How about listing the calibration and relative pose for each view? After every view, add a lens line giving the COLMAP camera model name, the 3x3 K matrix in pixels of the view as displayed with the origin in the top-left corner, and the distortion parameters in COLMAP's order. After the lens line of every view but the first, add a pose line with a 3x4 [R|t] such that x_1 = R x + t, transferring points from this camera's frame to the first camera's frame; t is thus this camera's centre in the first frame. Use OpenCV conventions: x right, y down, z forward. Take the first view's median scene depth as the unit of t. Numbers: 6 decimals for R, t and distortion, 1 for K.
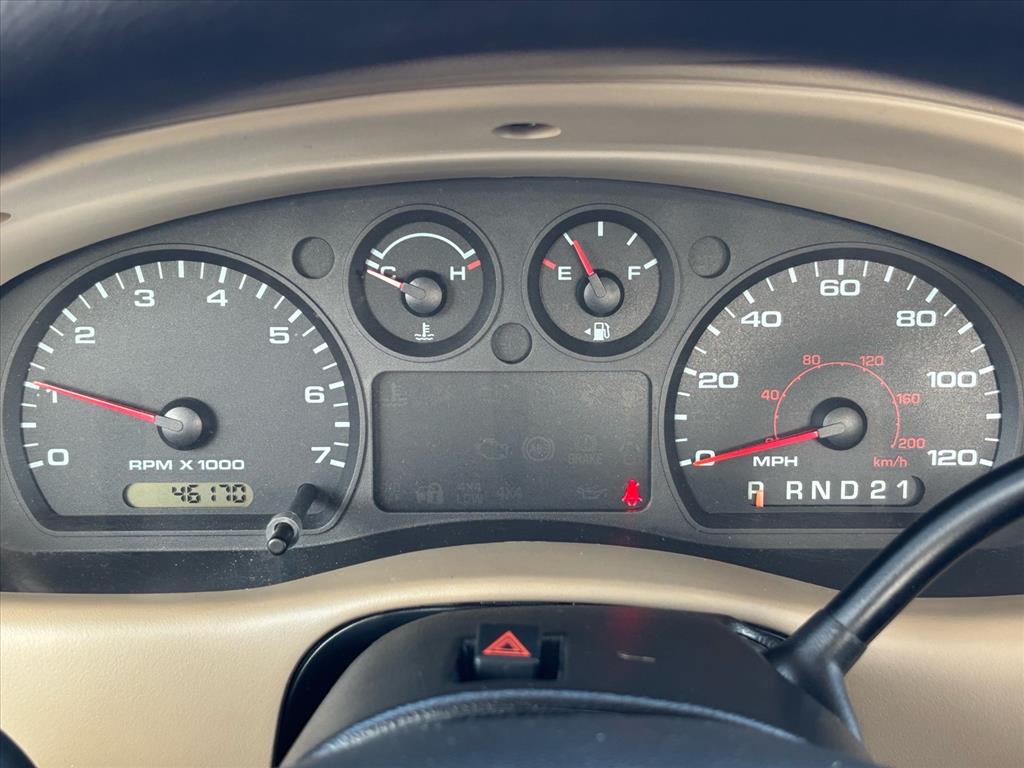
lens RADIAL K [[1441.4, 0, 505.4], [0, 1441.4, 392.4], [0, 0, 1]] dist [0.088515, 0.000000]
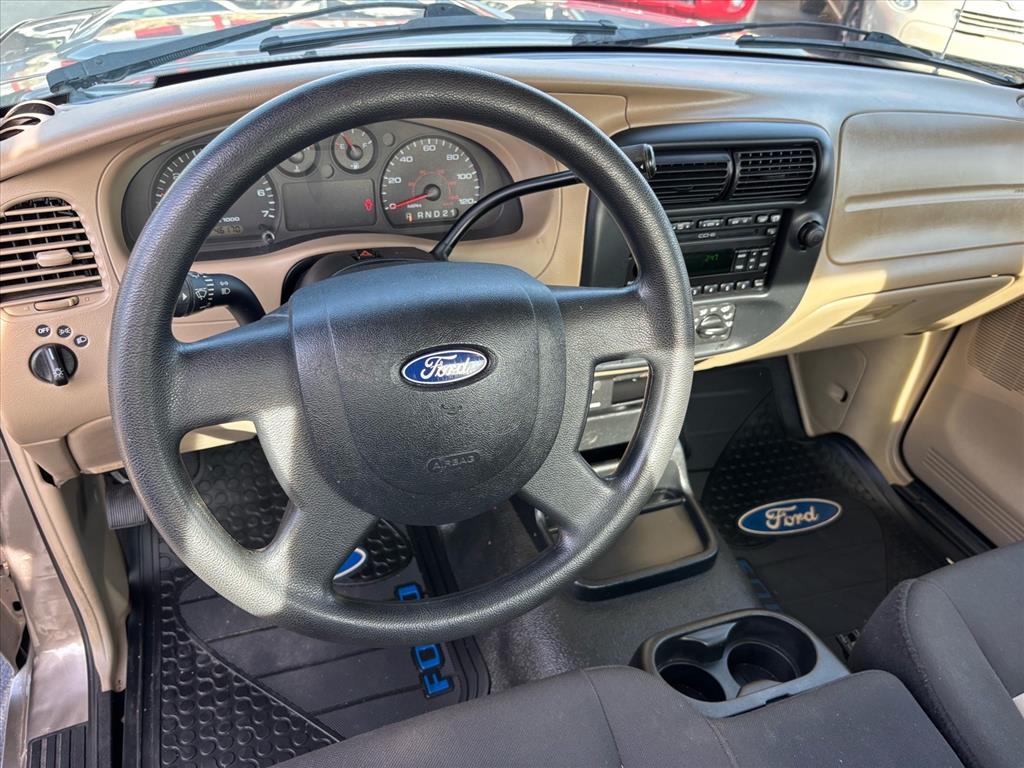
lens RADIAL K [[783.6, 0, 511.6], [0, 783.6, 393.1], [0, 0, 1]] dist [-0.014924, -0.009717]
pose [[0.925846, -0.146757, 0.348240, -0.275352], [0.055389, 0.964260, 0.259103, 0.011043], [-0.373820, -0.220600, 0.900885, -0.720689]]
